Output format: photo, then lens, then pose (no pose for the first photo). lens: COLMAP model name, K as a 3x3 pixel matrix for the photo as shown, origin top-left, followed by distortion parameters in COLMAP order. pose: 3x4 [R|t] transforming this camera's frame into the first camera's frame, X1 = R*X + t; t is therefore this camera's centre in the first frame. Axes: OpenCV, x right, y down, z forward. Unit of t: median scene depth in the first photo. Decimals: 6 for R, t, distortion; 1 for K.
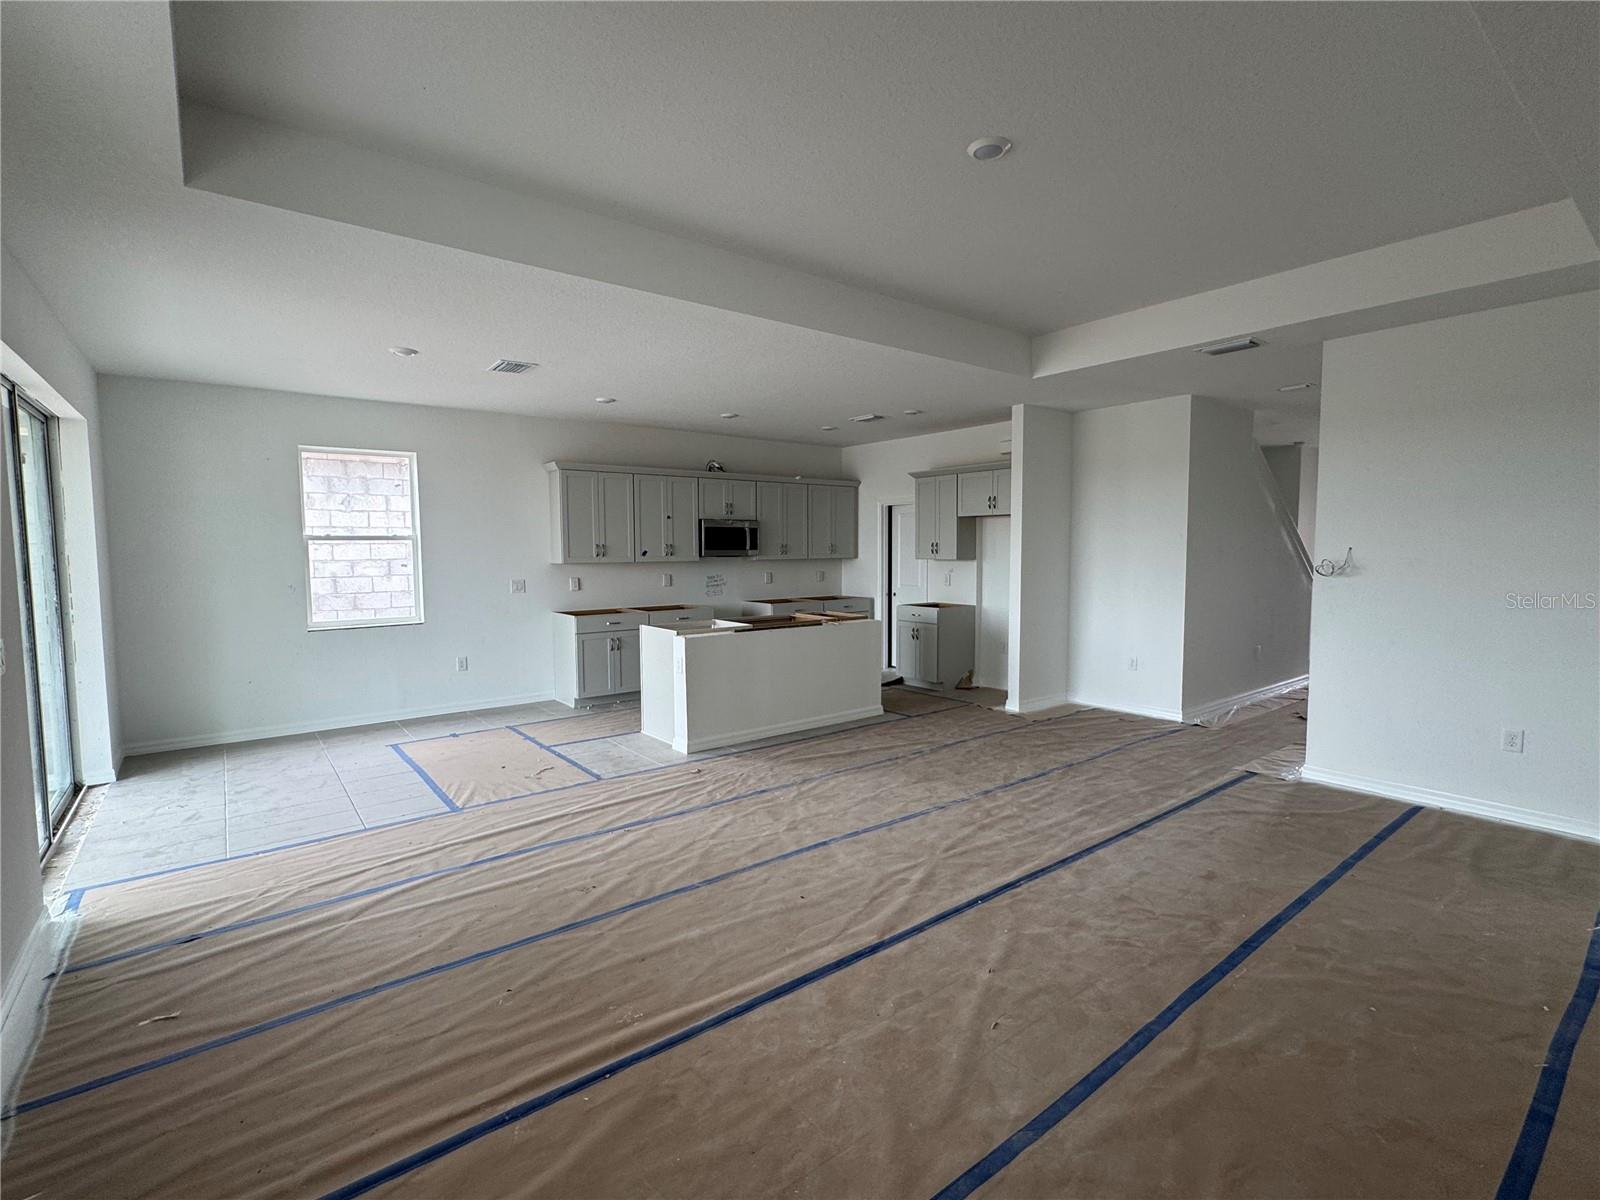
lens RADIAL K [[741.2, 0, 800.0], [0, 741.2, 600.0], [0, 0, 1]] dist [-0.000396, -0.000011]
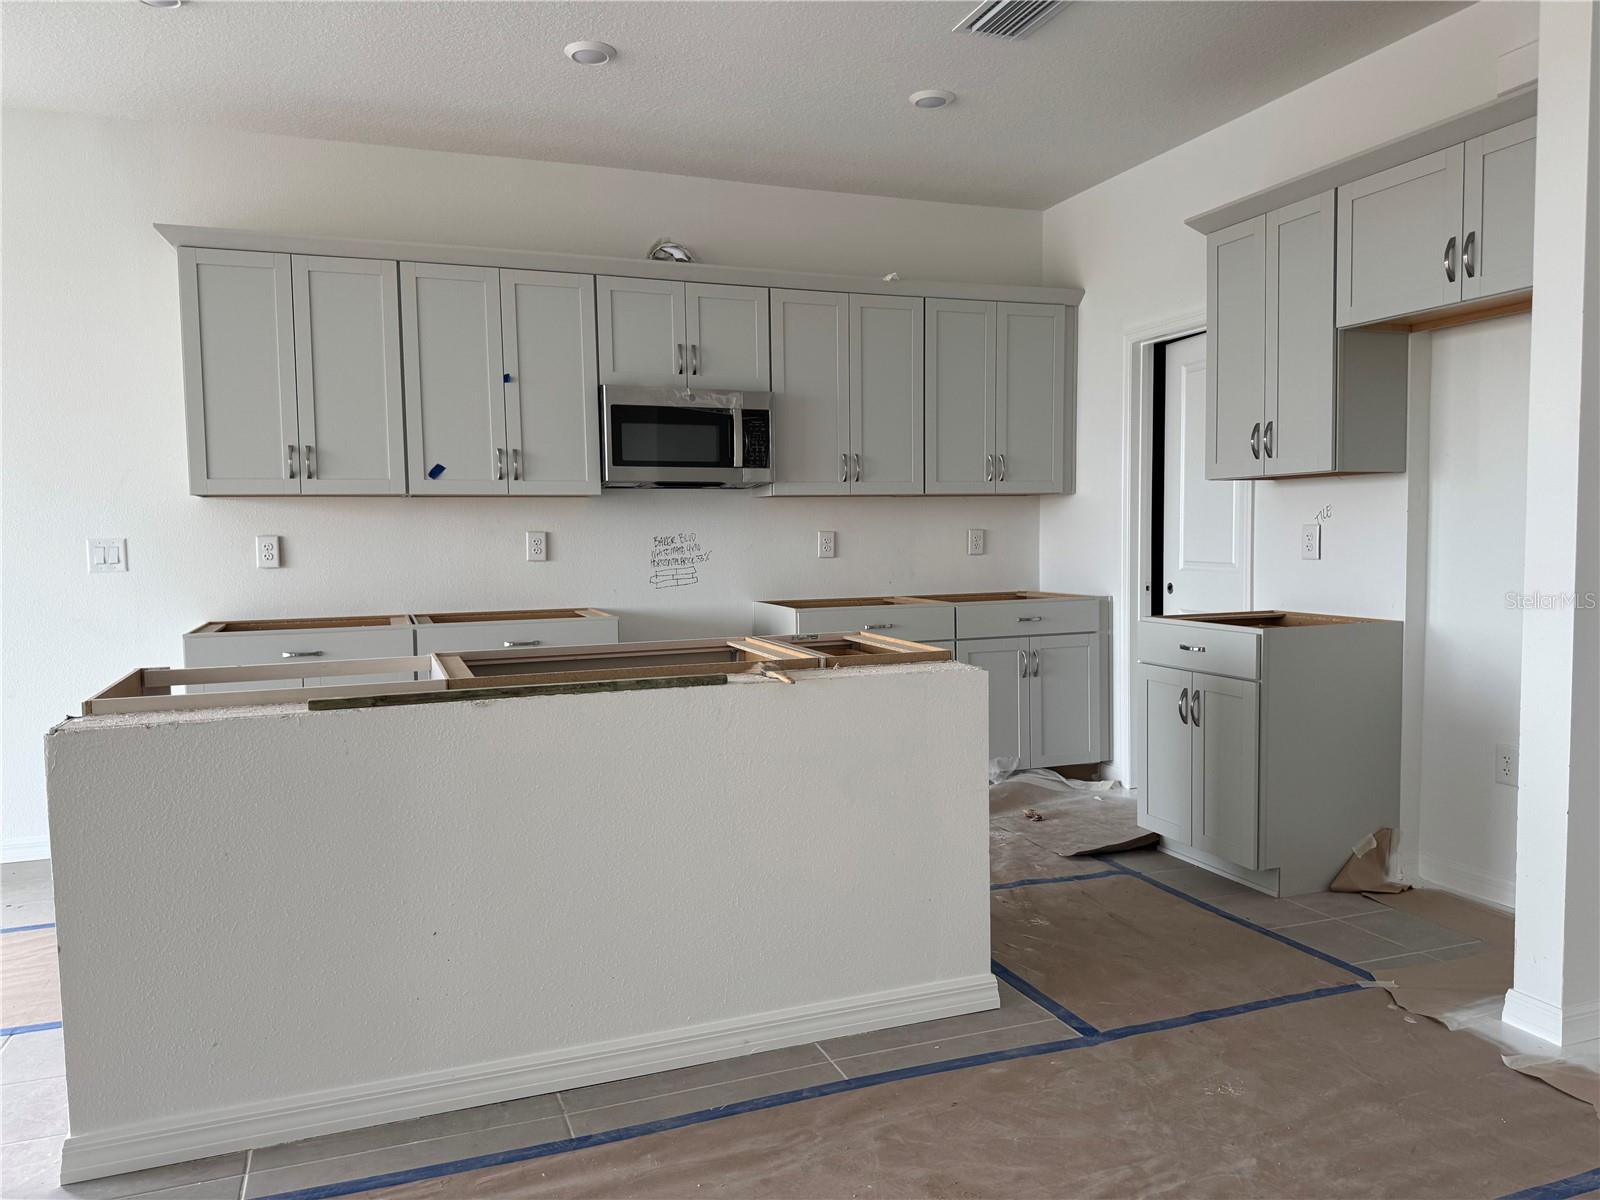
lens RADIAL K [[1134.2, 0, 800.0], [0, 1134.2, 600.0], [0, 0, 1]] dist [0.077006, -0.095558]
pose [[0.955663, 0.009940, -0.294296, 0.137206], [-0.011638, 0.999924, -0.004020, 0.003185], [0.294234, 0.007267, 0.955706, 0.466399]]
